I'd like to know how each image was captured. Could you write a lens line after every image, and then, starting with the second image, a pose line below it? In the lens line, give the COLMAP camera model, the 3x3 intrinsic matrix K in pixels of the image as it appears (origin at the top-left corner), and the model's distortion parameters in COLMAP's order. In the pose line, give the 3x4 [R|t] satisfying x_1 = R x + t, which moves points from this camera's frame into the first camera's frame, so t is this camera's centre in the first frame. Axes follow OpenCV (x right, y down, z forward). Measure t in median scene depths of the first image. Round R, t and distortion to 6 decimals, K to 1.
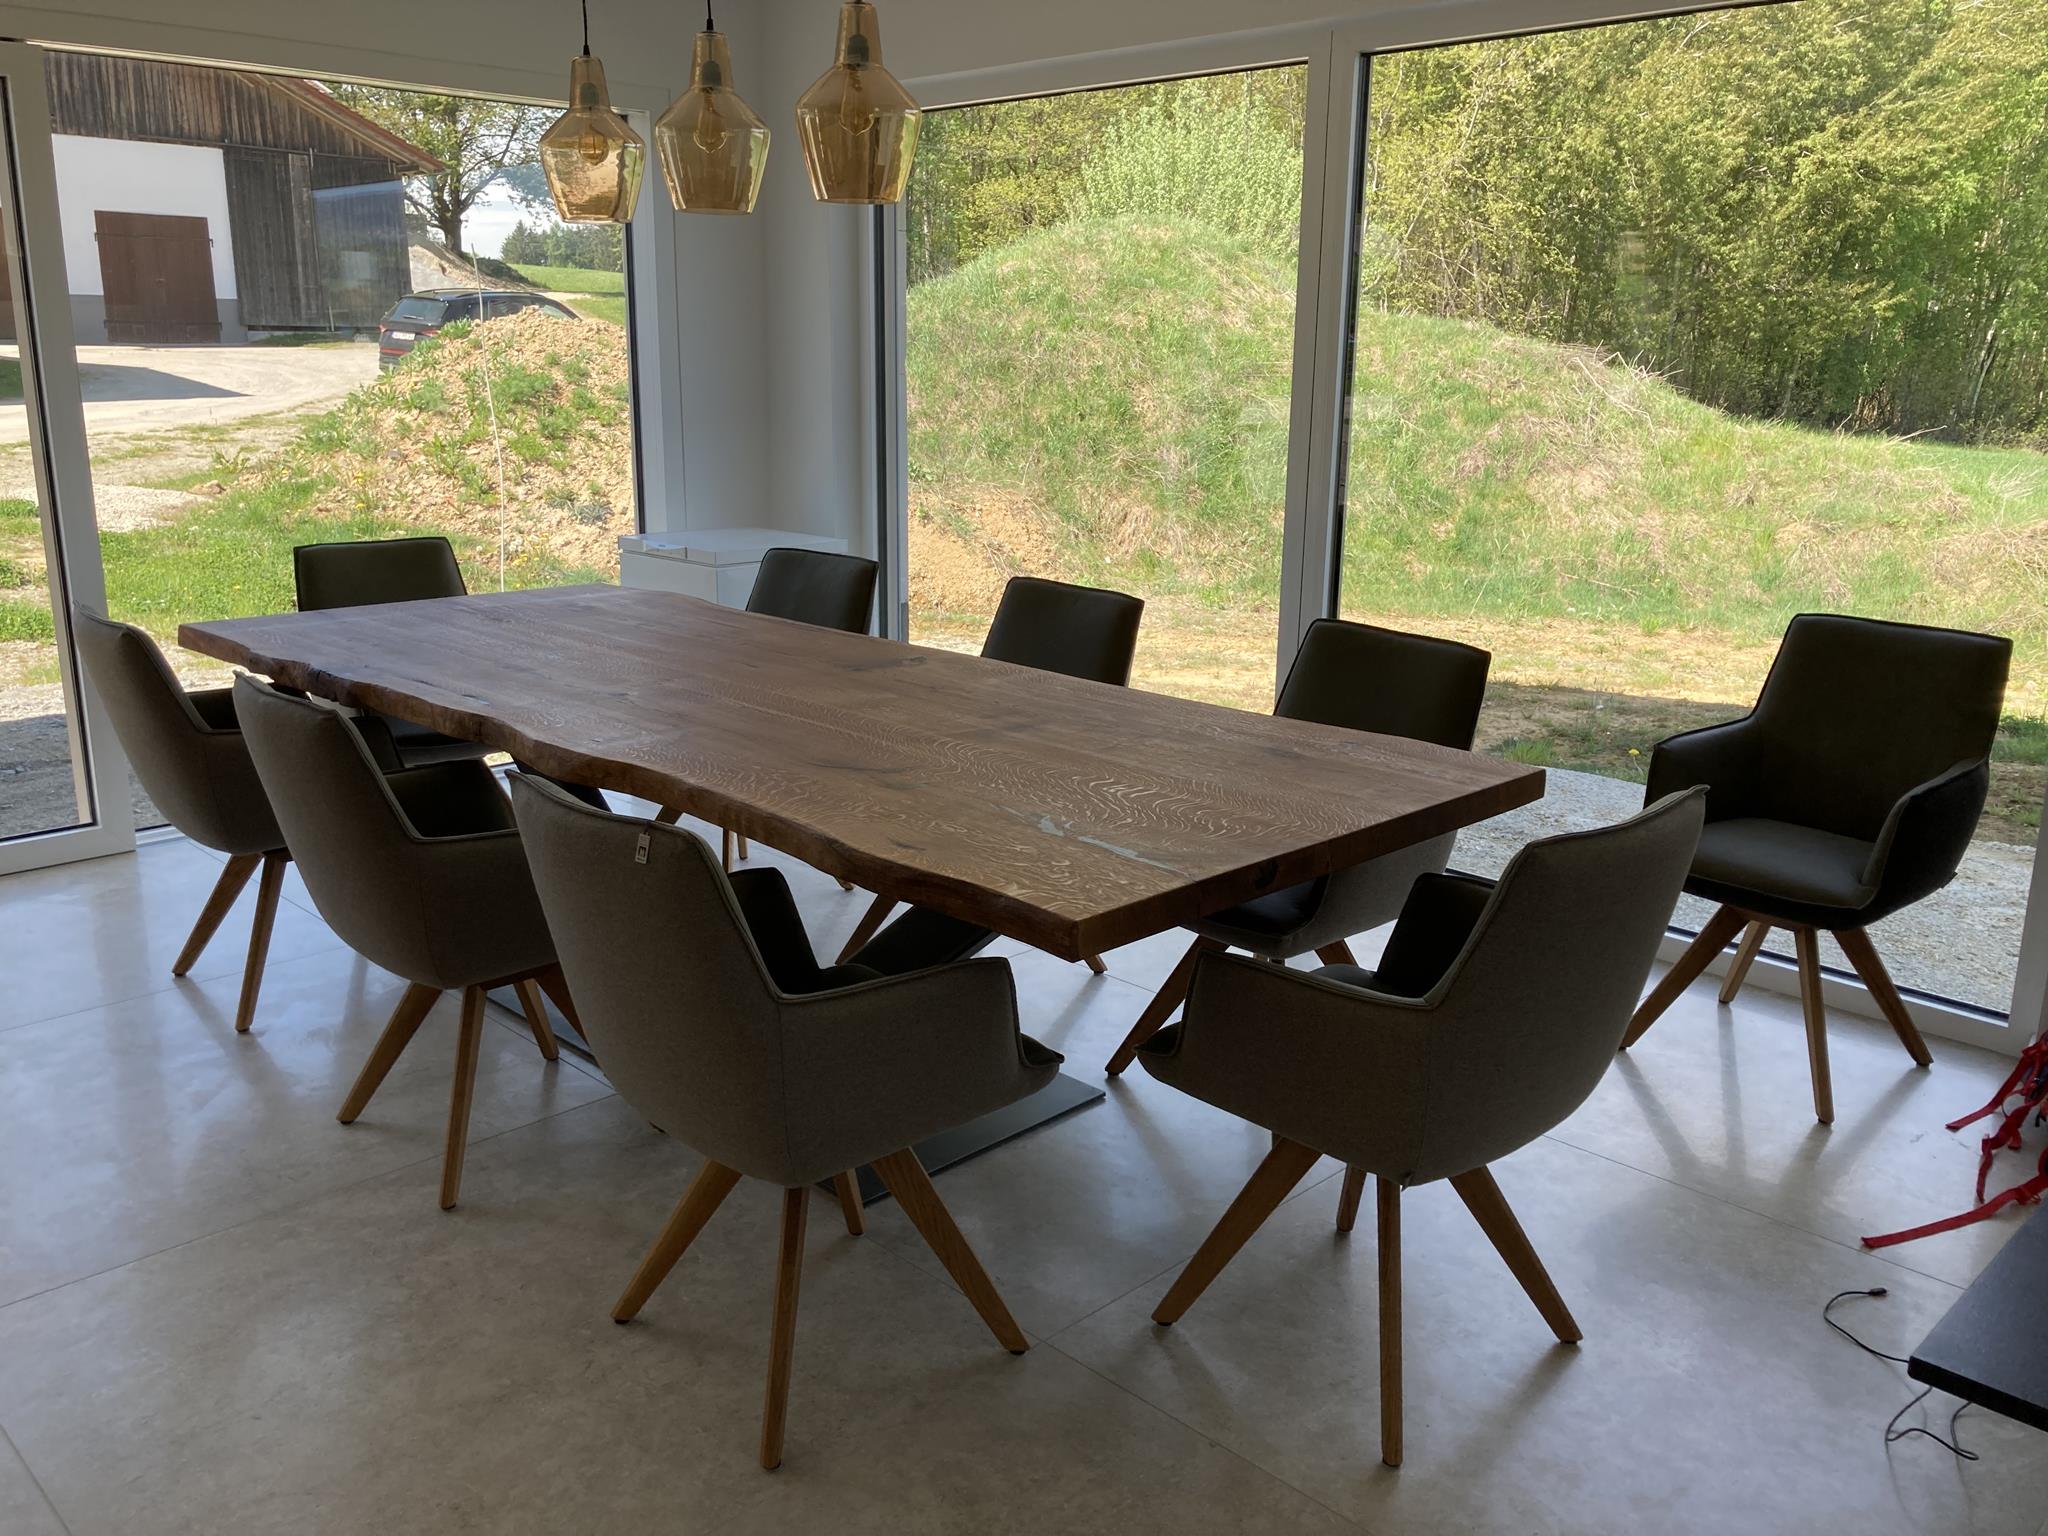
lens RADIAL K [[1695.9, 0, 1026.1], [0, 1695.9, 764.1], [0, 0, 1]] dist [0.032431, -0.043992]
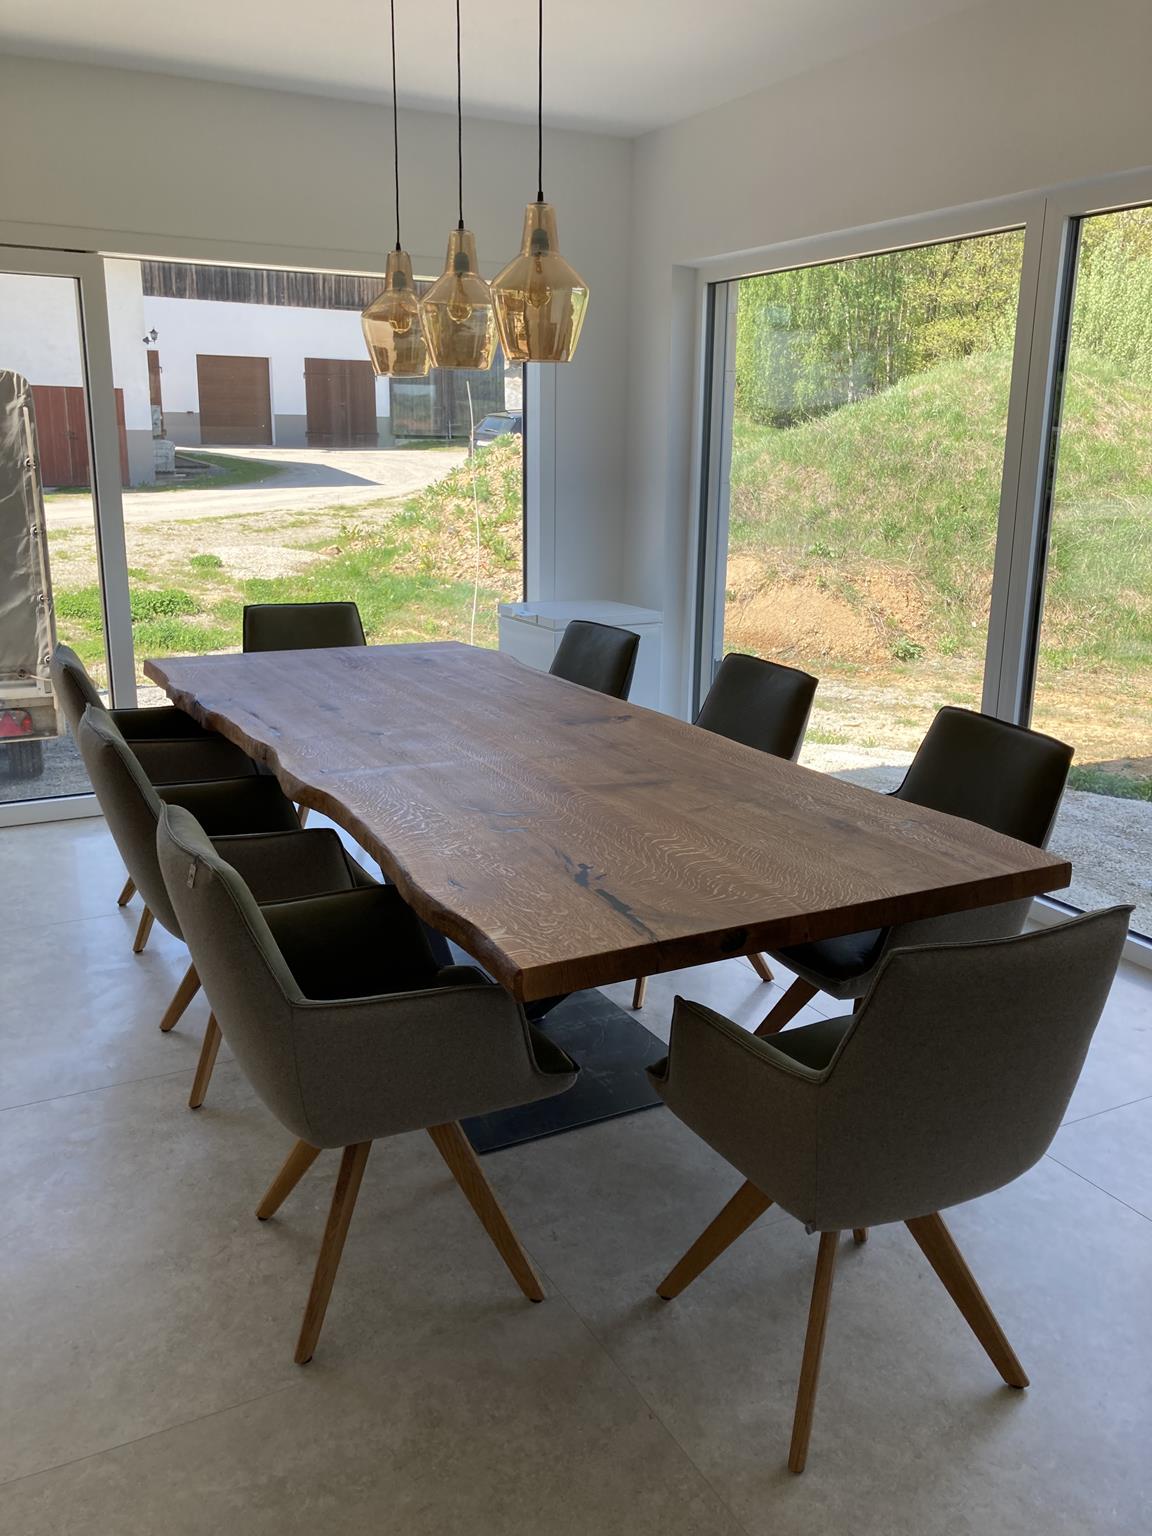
lens RADIAL K [[1271.9, 0, 574.9], [0, 1271.9, 767.7], [0, 0, 1]] dist [0.032431, -0.043992]
pose [[0.957152, 0.073383, -0.280135, 0.157870], [-0.072278, 0.997282, 0.014290, -0.033266], [0.280422, 0.006570, 0.959854, 0.075637]]
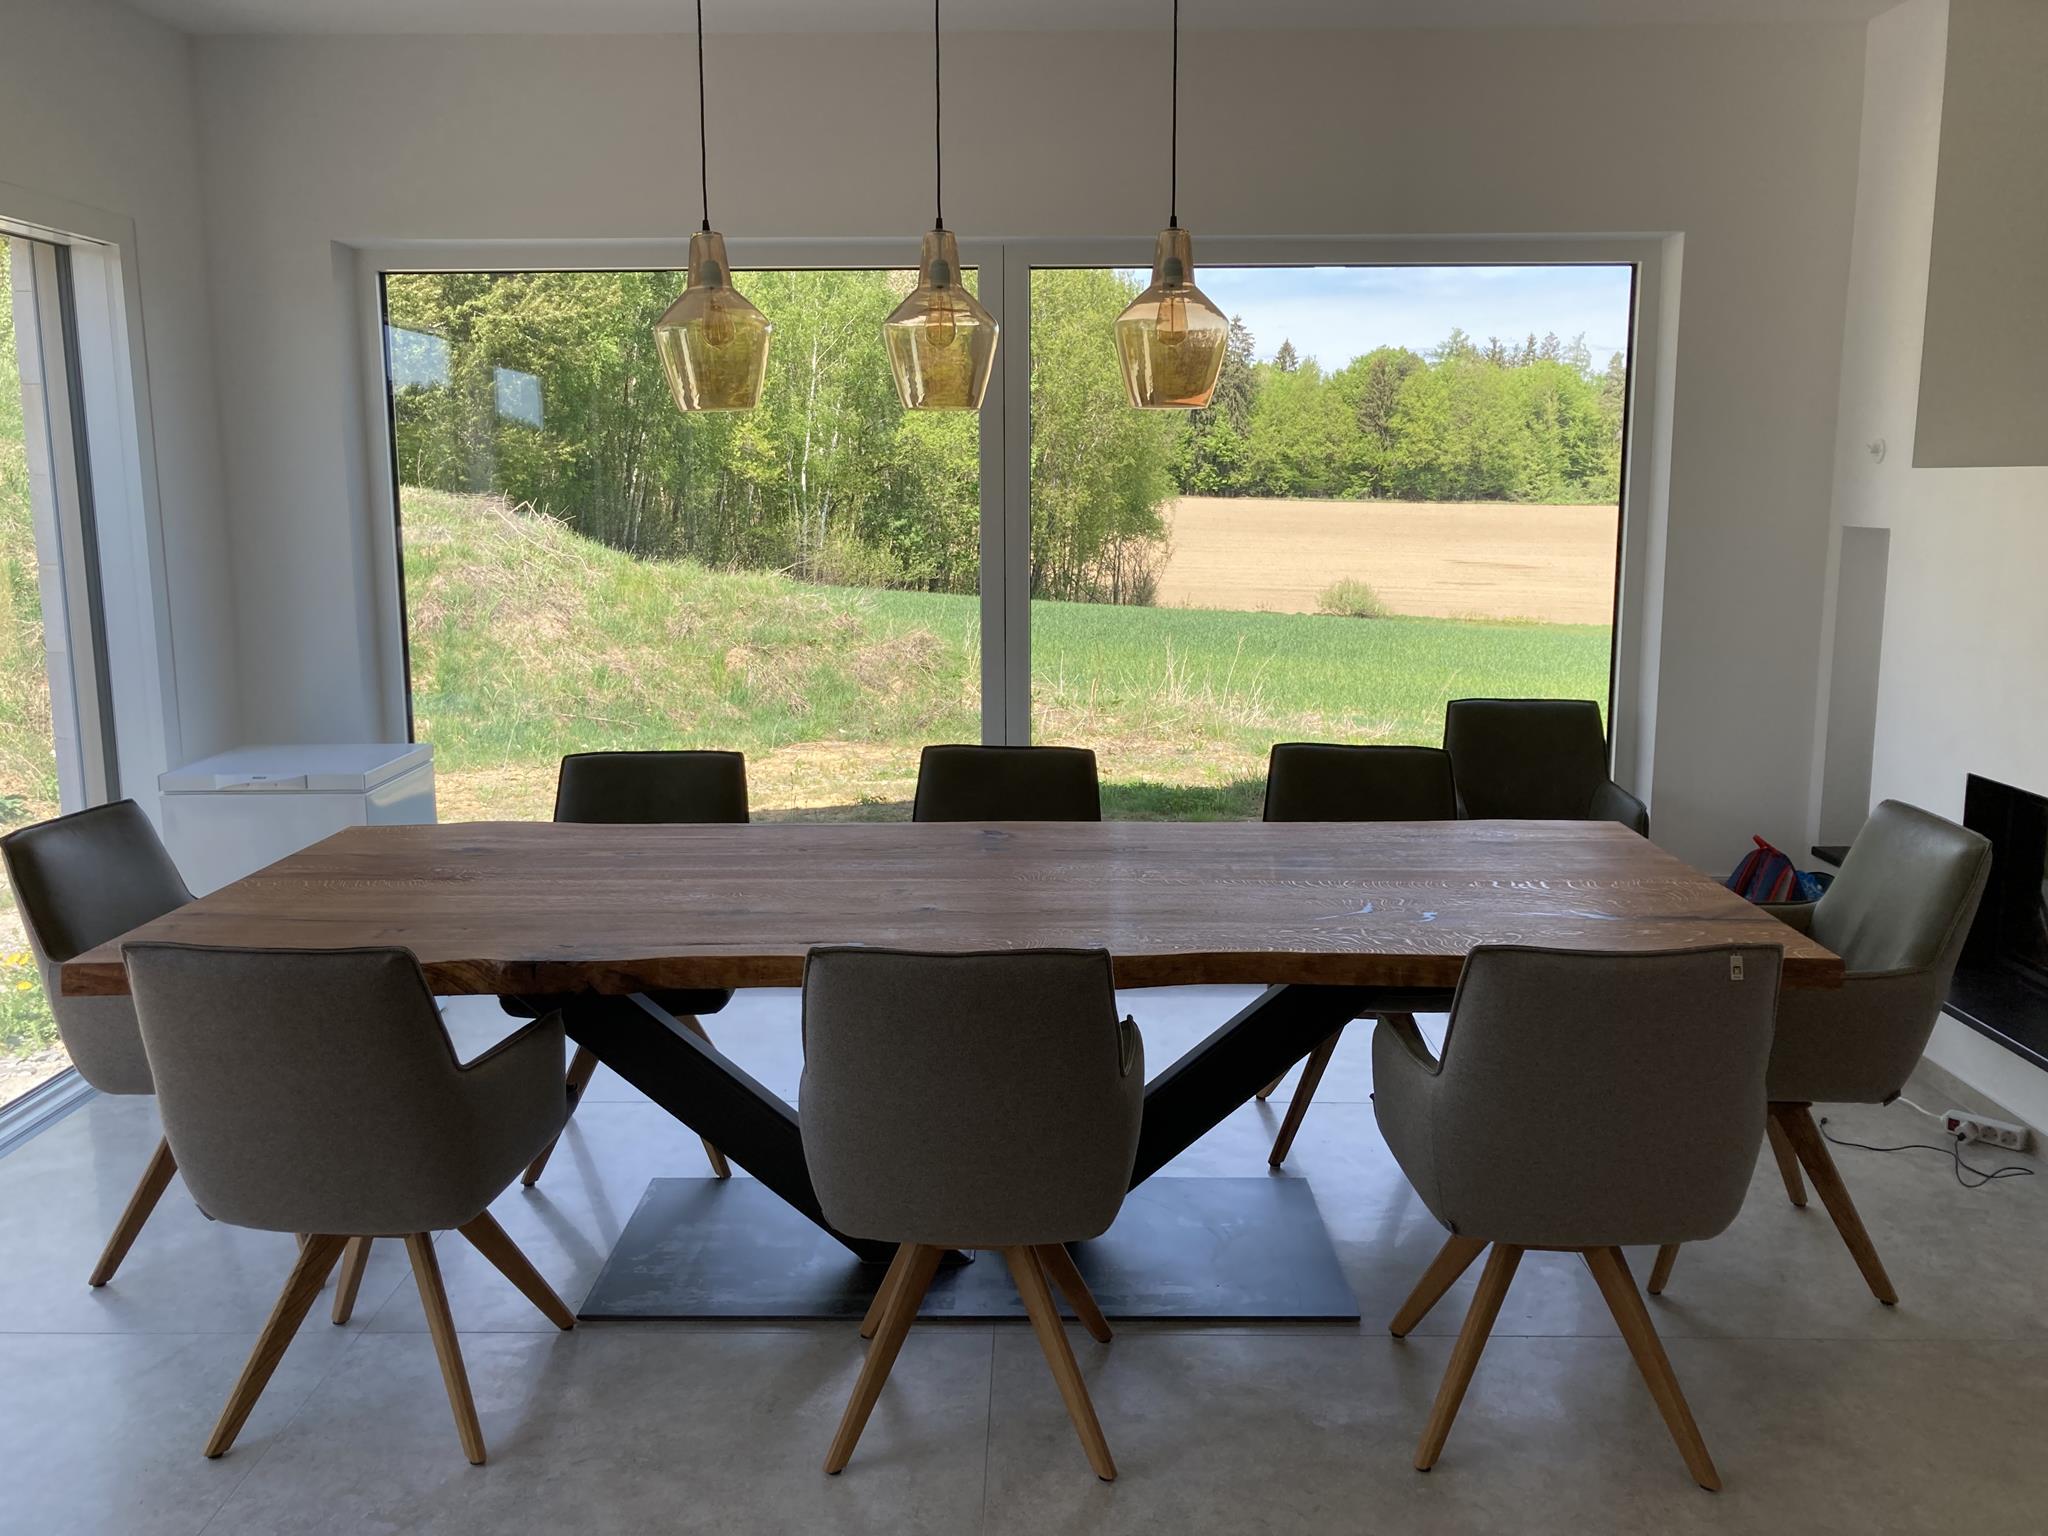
lens RADIAL K [[1695.9, 0, 1035.1], [0, 1695.9, 780.8], [0, 0, 1]] dist [0.032431, -0.043992]
pose [[0.743332, -0.129615, 0.656245, -0.683791], [0.176627, 0.984262, -0.005665, -0.064211], [-0.645183, 0.120122, 0.754526, 0.171150]]
